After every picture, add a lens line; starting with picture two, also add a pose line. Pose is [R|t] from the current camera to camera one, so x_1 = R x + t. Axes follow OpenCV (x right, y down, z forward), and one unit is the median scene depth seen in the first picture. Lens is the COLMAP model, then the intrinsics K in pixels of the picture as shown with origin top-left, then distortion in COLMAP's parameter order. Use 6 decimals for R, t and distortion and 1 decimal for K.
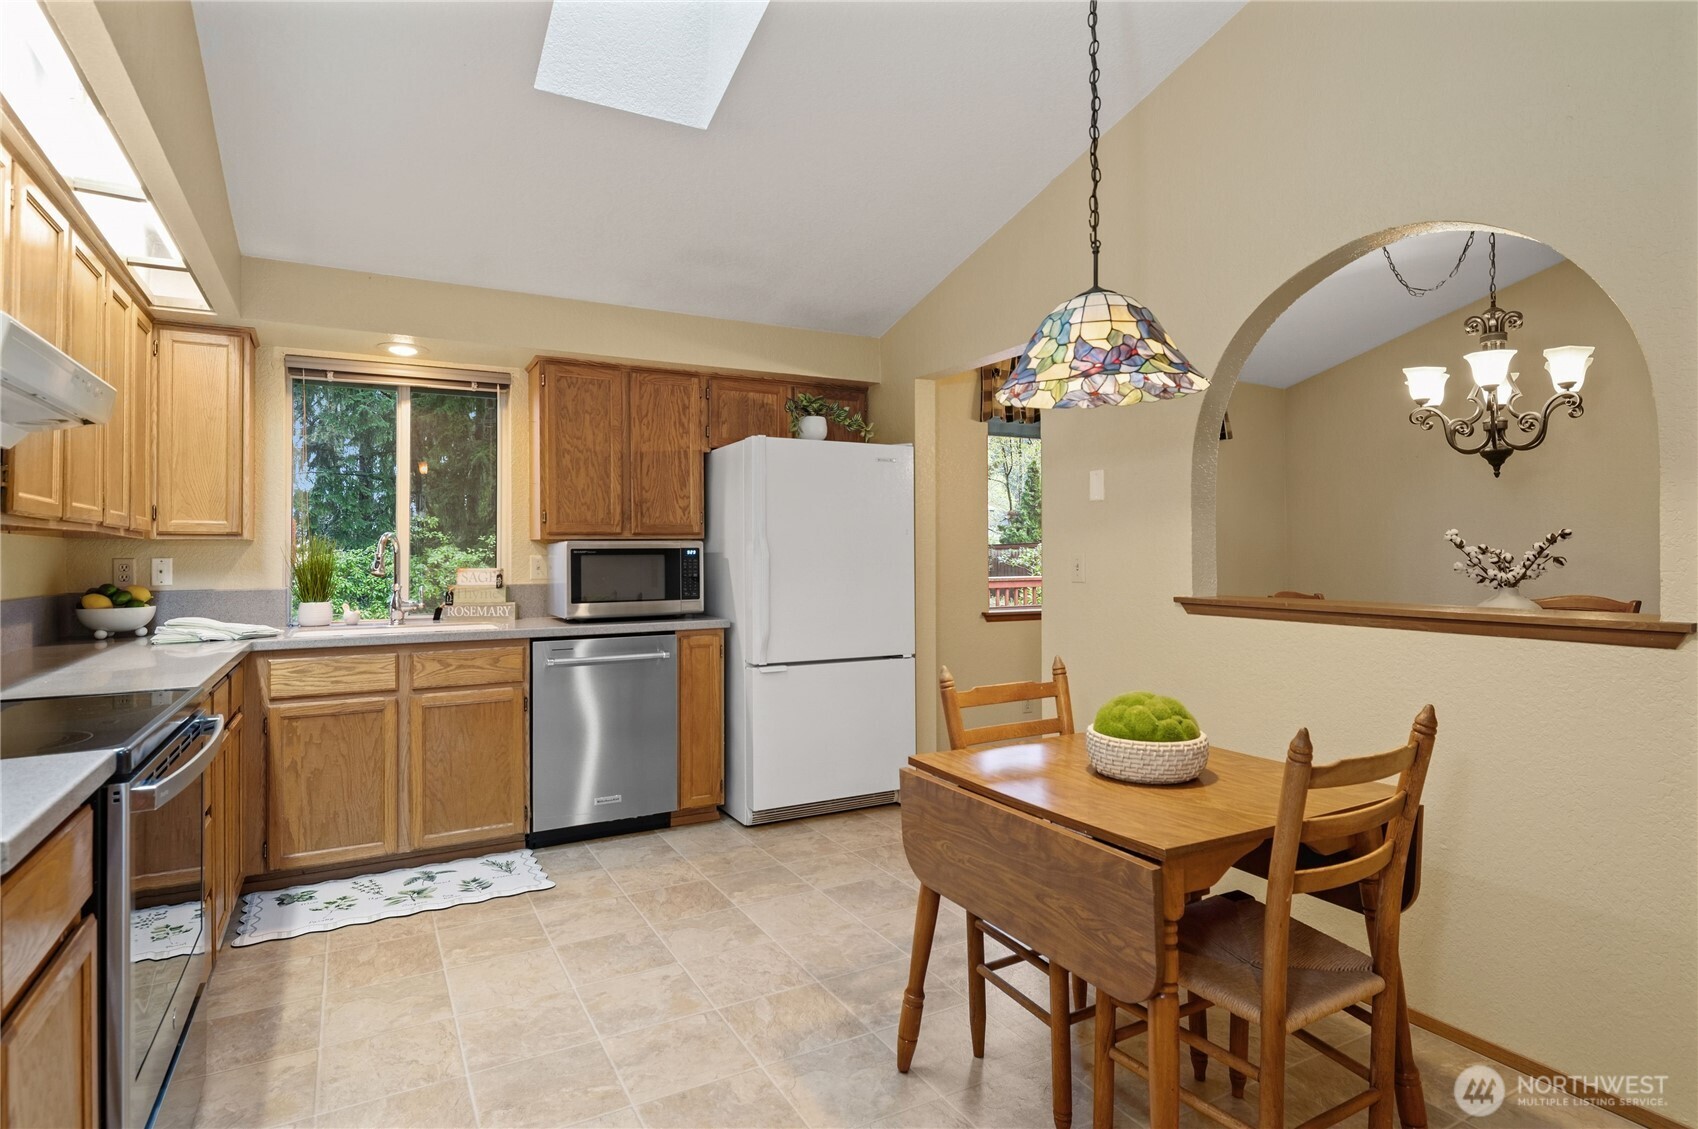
lens RADIAL K [[895.9, 0, 853.5], [0, 895.9, 543.4], [0, 0, 1]] dist [0.000375, -0.000740]
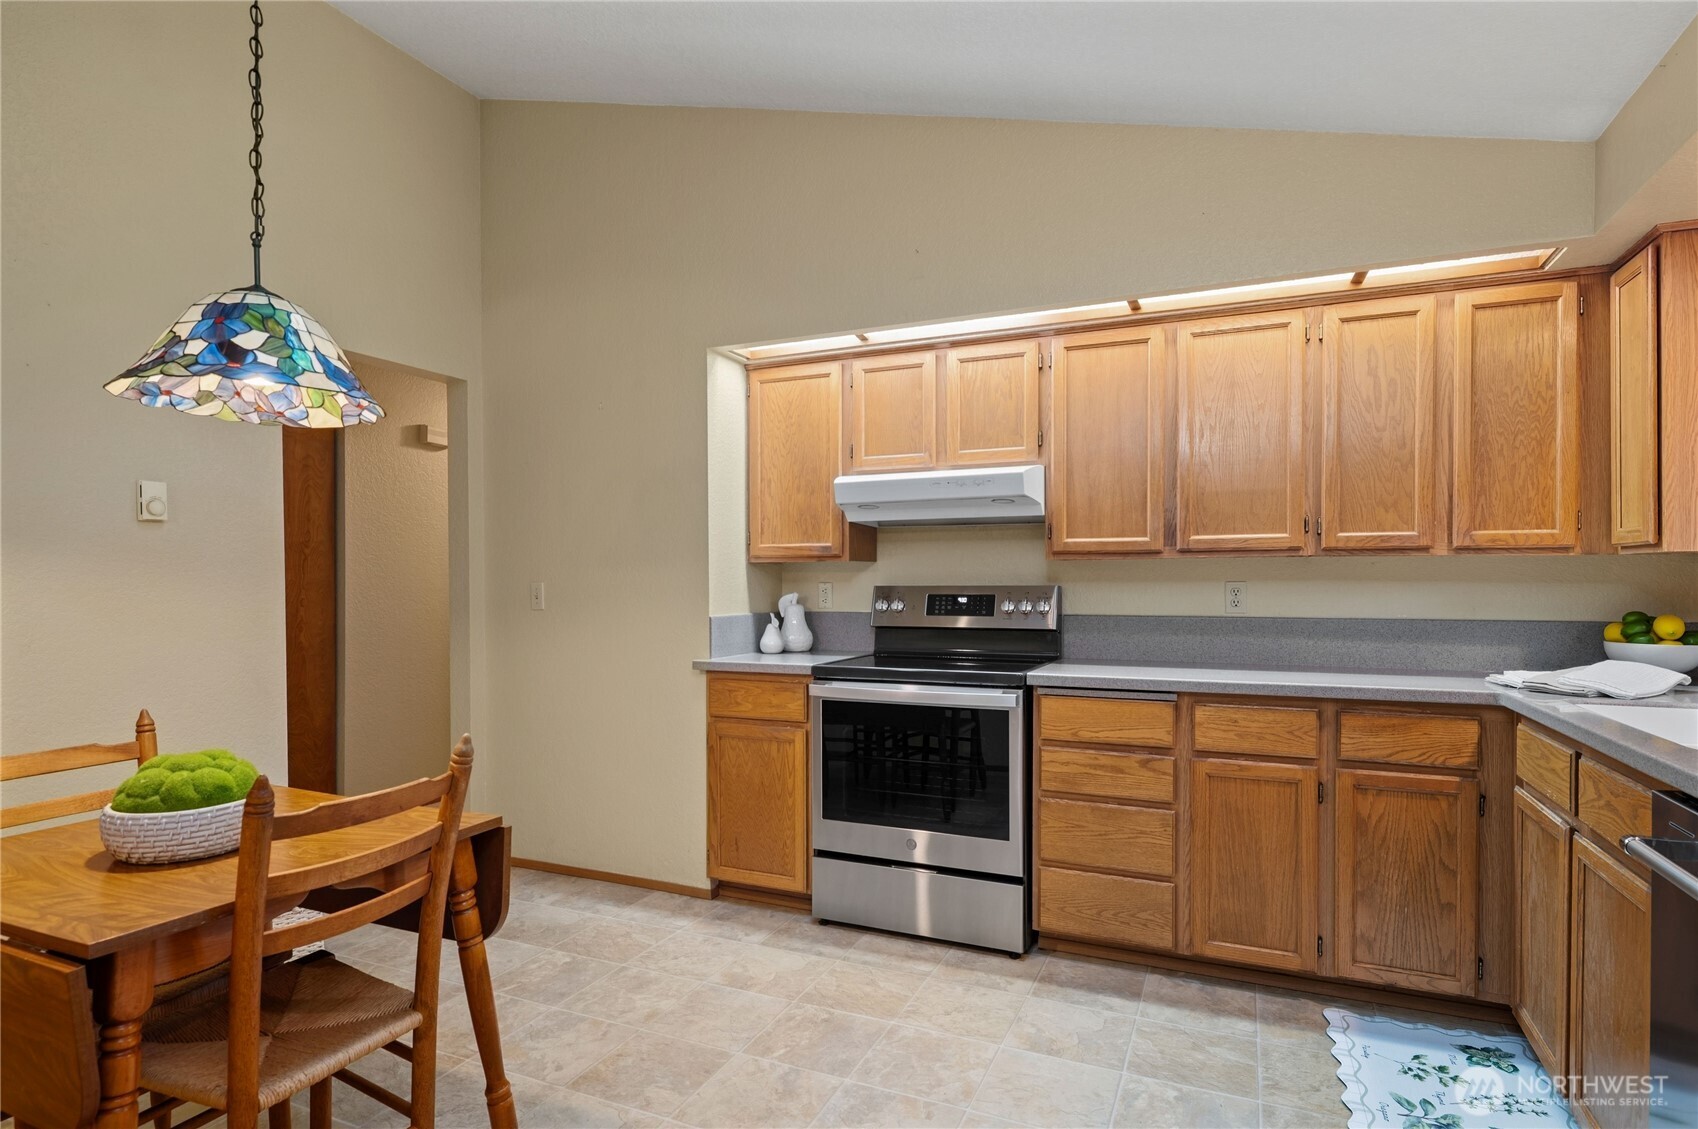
lens RADIAL K [[885.0, 0, 843.6], [0, 885.0, 589.3], [0, 0, 1]] dist [-0.001954, -0.001308]
pose [[-0.804410, 0.011911, -0.593955, 0.179430], [0.013390, 0.999909, 0.001918, 0.013868], [0.593924, -0.006410, -0.804496, 1.128443]]
